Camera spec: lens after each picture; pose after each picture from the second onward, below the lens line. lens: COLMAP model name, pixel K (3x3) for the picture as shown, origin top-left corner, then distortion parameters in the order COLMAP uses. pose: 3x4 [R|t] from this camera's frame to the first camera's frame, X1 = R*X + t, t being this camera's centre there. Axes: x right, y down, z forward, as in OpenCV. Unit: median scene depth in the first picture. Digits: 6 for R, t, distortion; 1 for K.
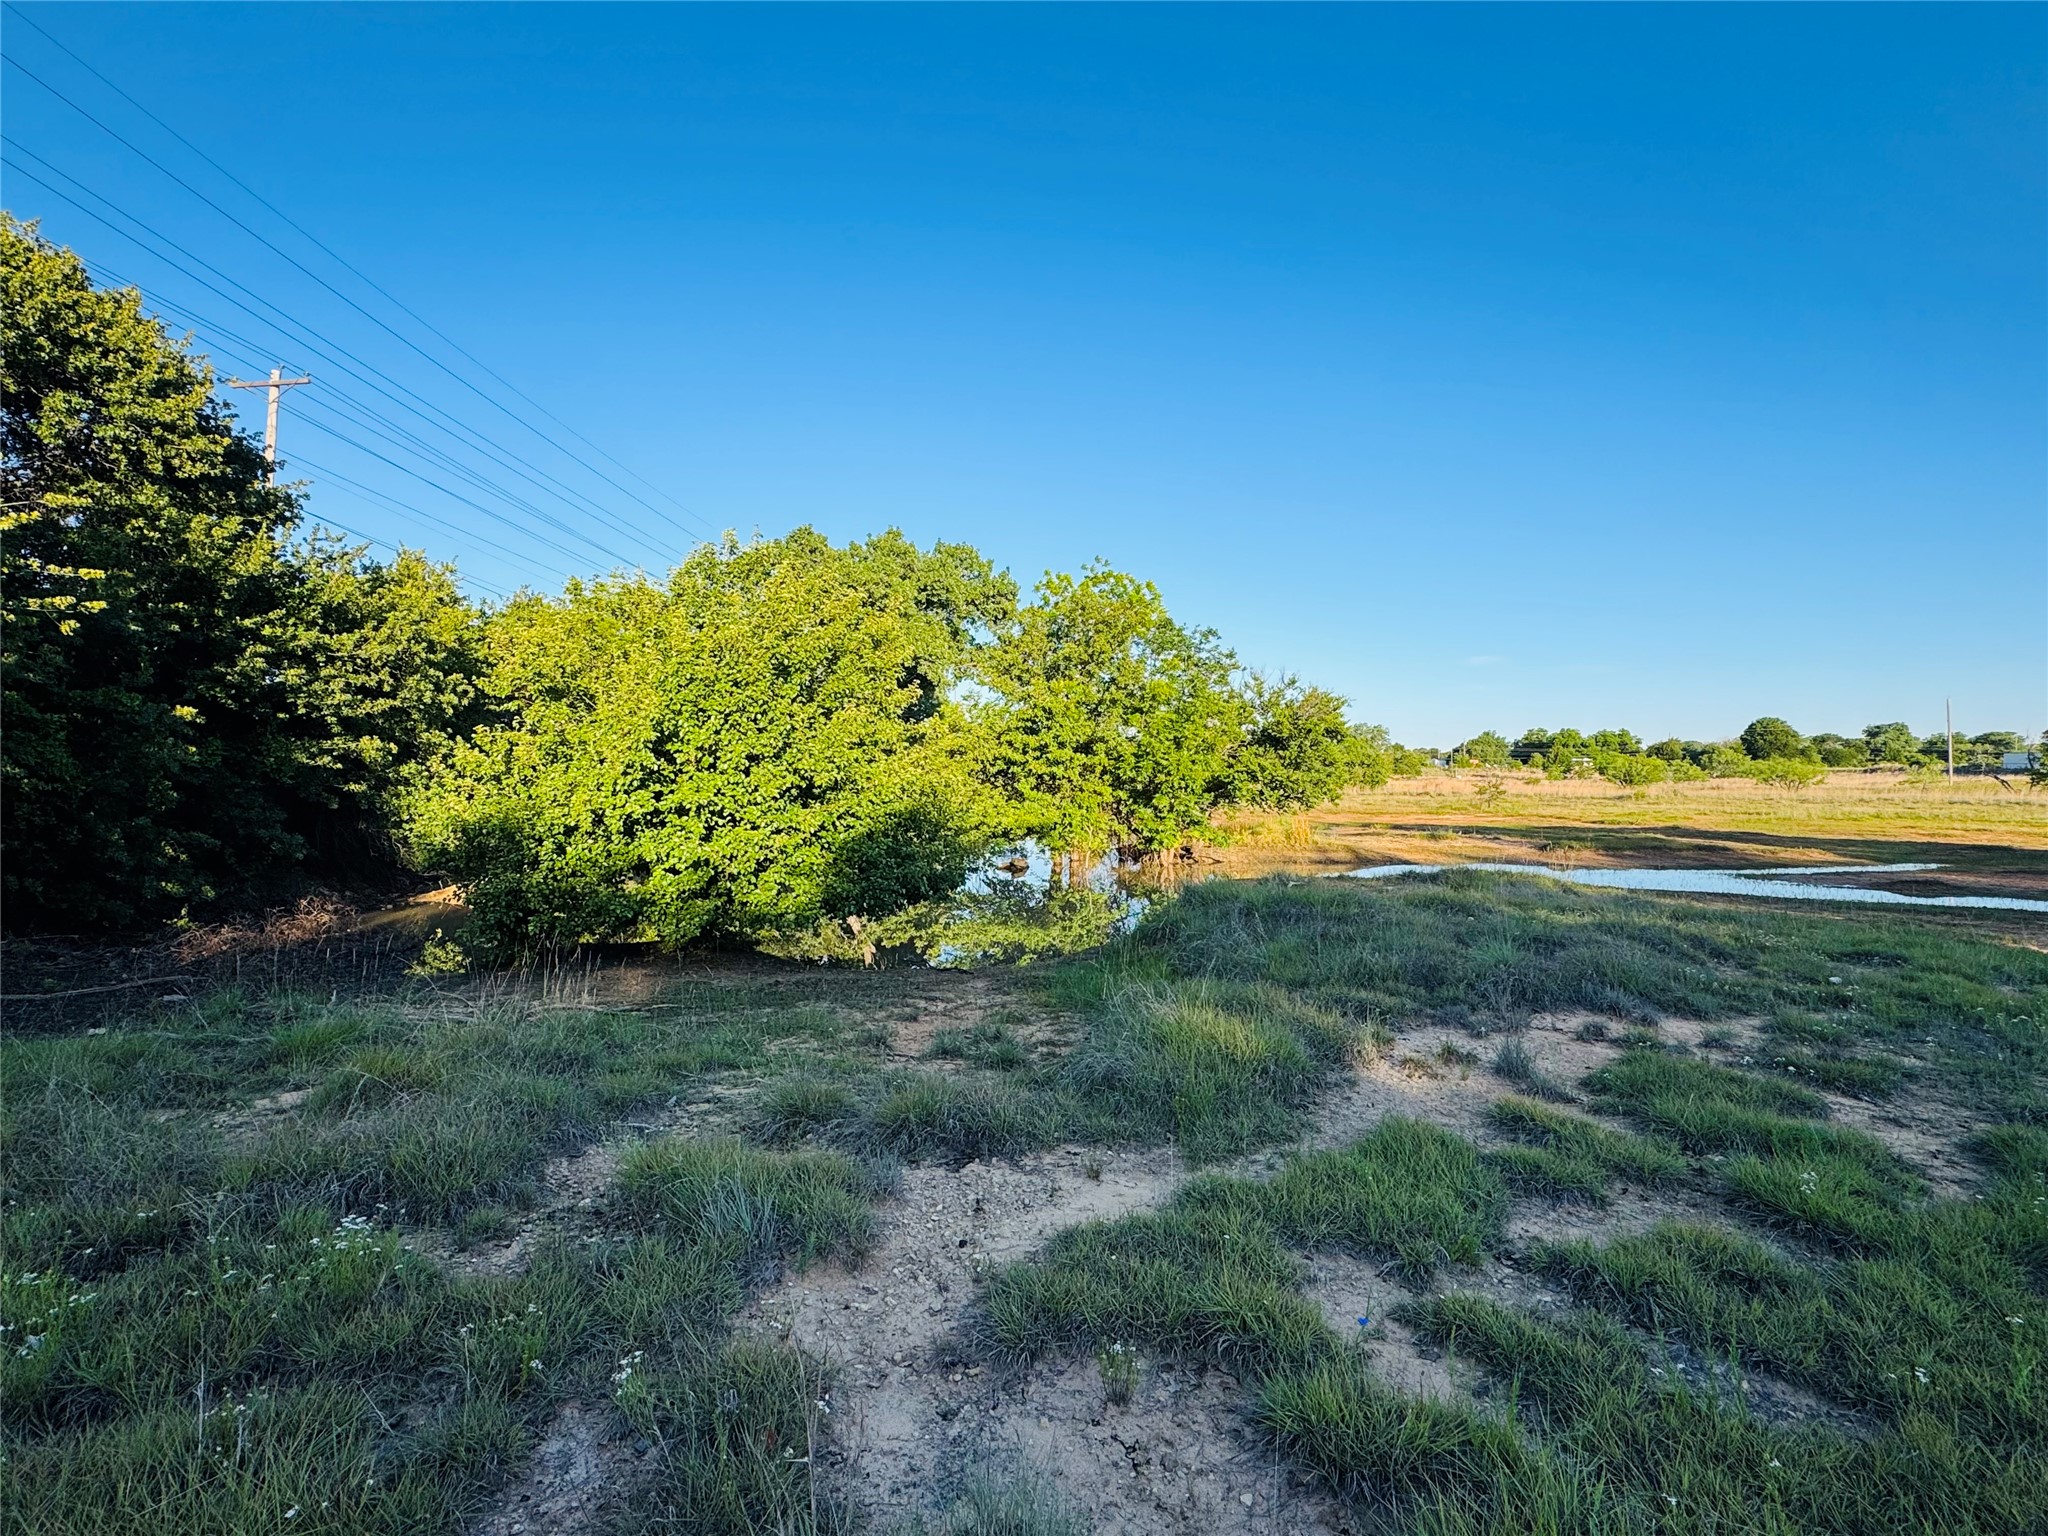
lens RADIAL K [[984.0, 0, 1023.3], [0, 984.0, 766.4], [0, 0, 1]] dist [0.001158, -0.002704]
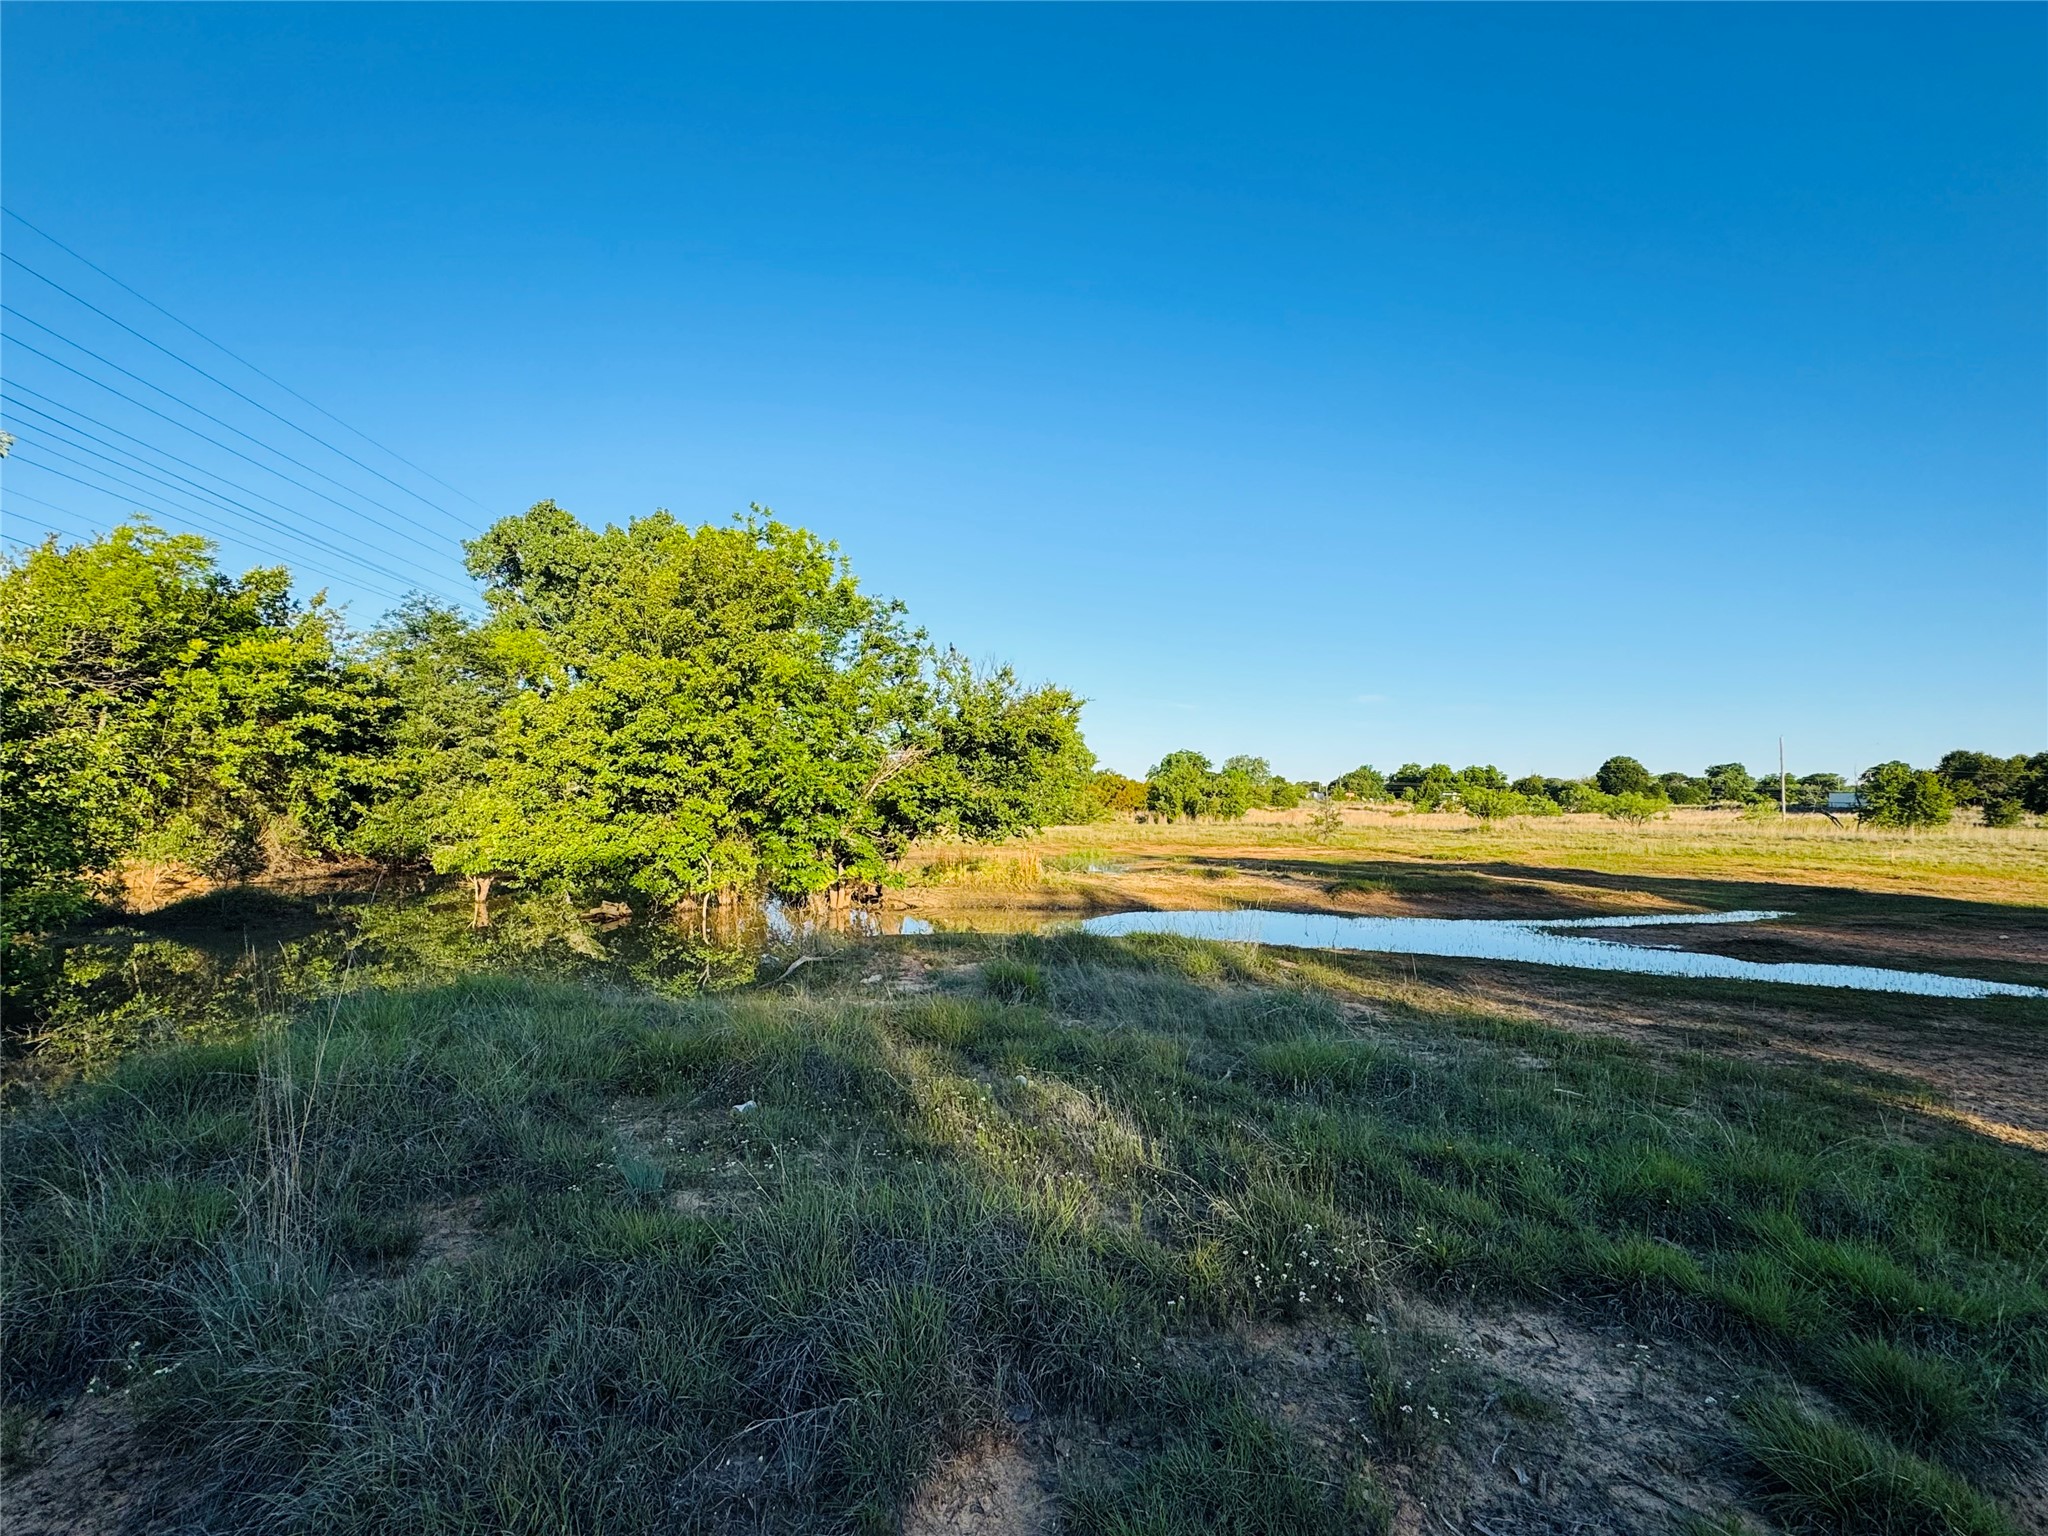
lens RADIAL K [[984.0, 0, 1024.2], [0, 984.0, 767.3], [0, 0, 1]] dist [0.001158, -0.002704]
pose [[0.994865, 0.015844, 0.099964, 0.051259], [-0.012968, 0.999485, -0.029357, 0.002493], [-0.100377, 0.027910, 0.994558, 0.056719]]
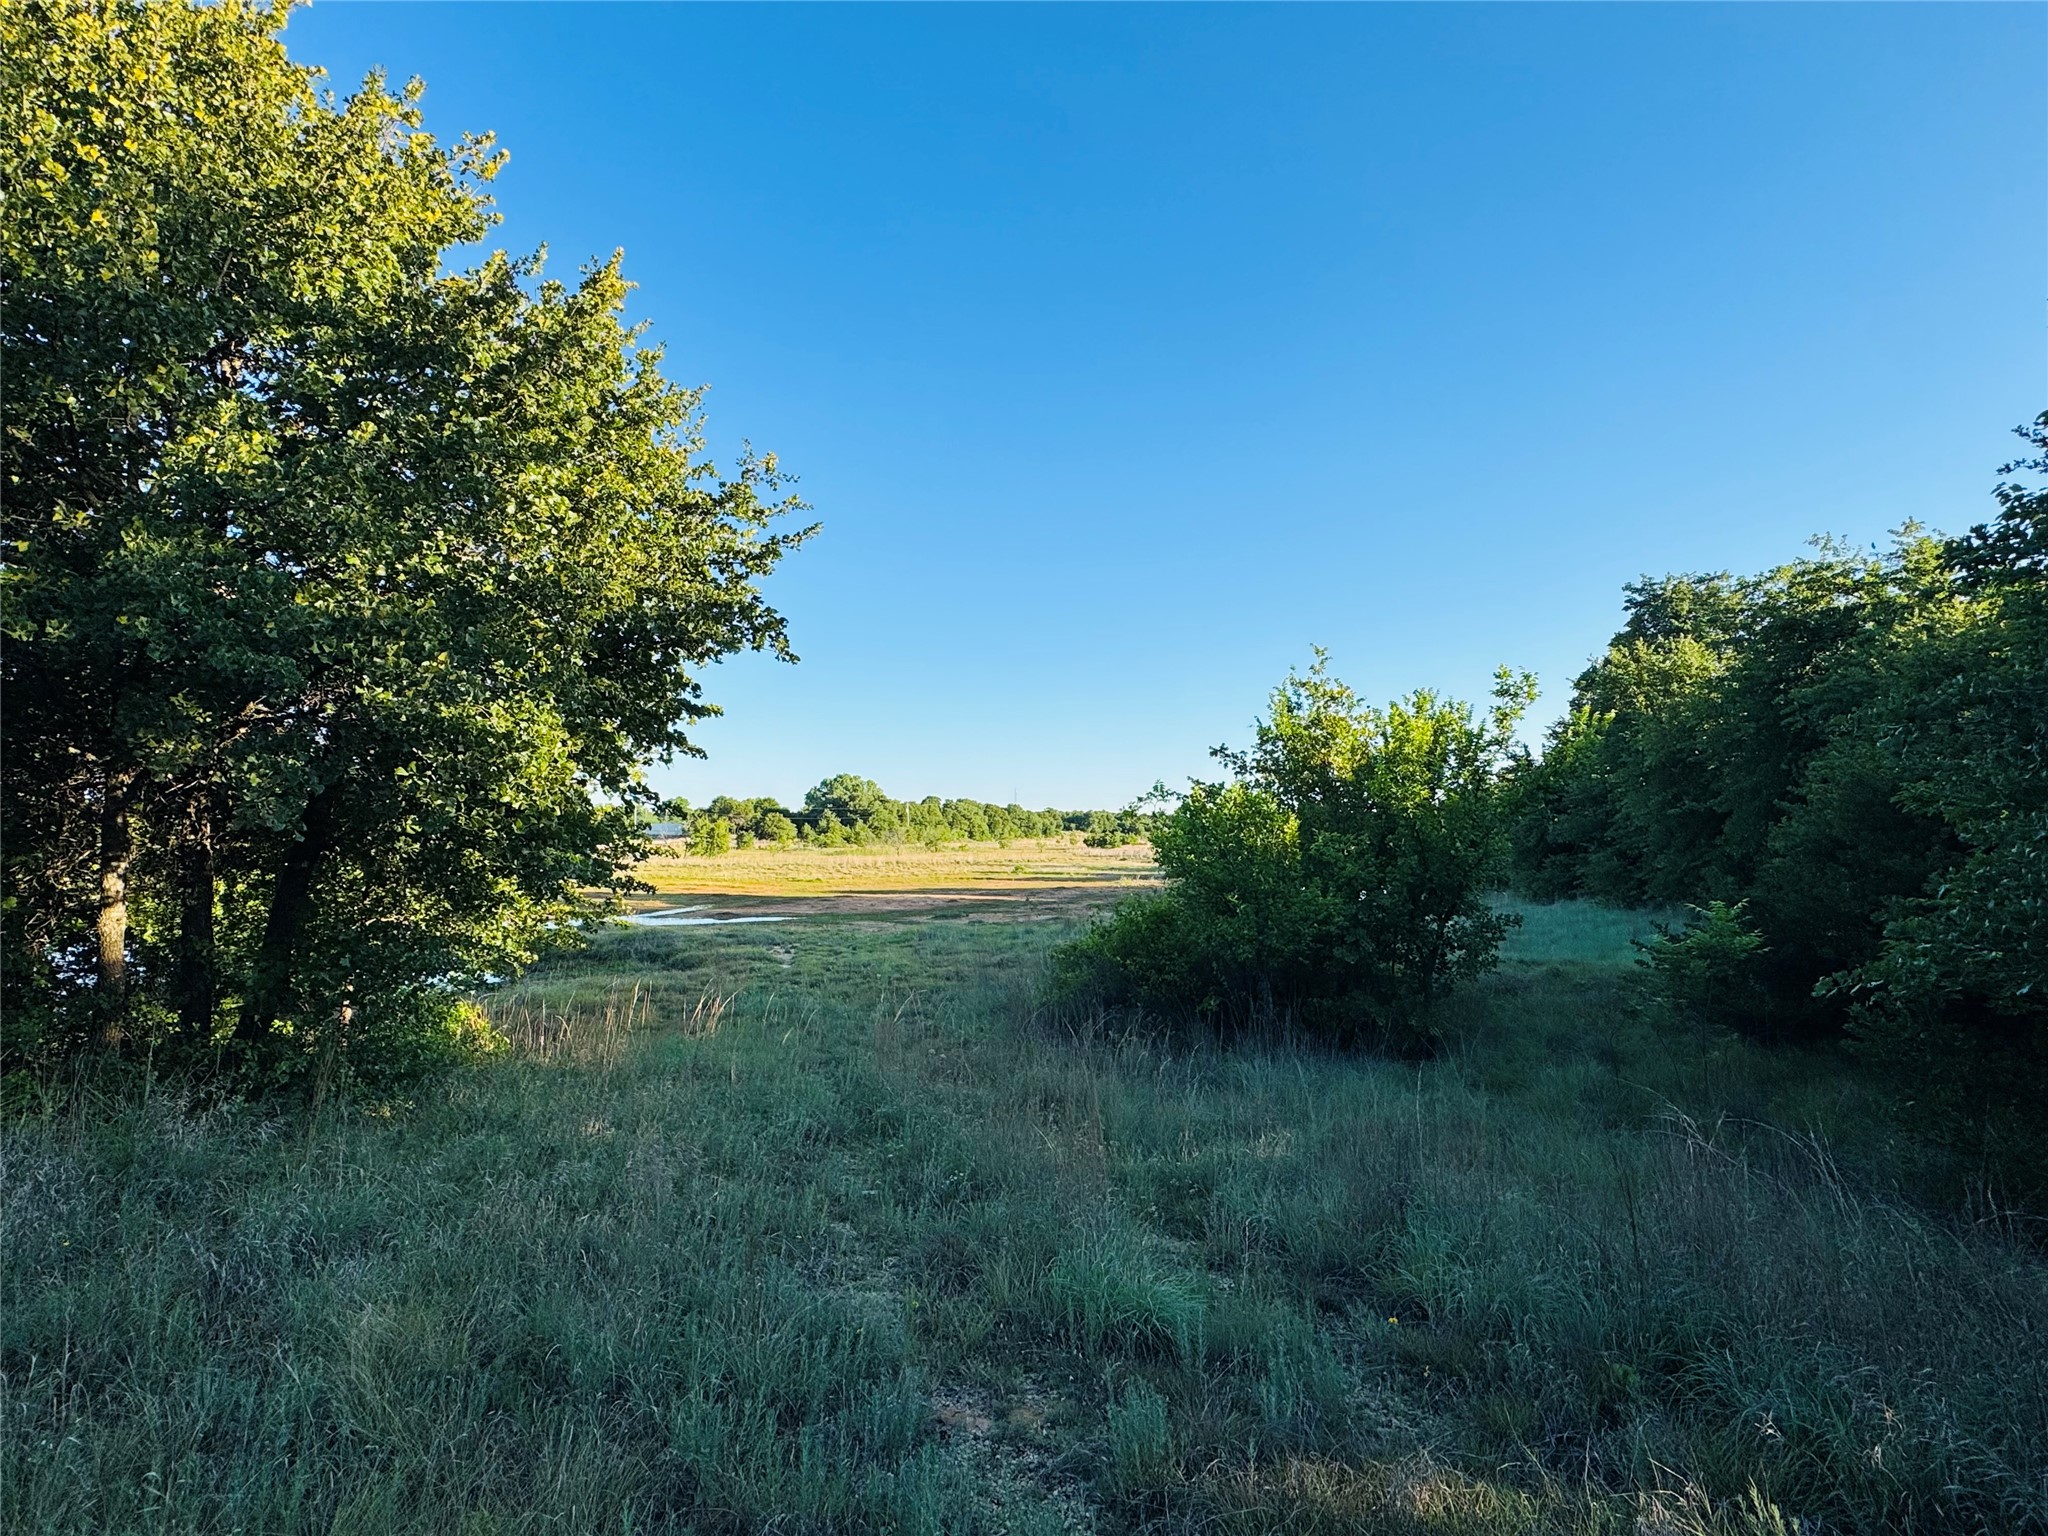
lens RADIAL K [[984.0, 0, 1024.9], [0, 984.0, 765.1], [0, 0, 1]] dist [0.001158, -0.002704]
pose [[0.386795, 0.067293, 0.919707, -0.166698], [-0.013525, 0.997641, -0.067307, -0.014340], [-0.922067, 0.013595, 0.386792, -0.092906]]
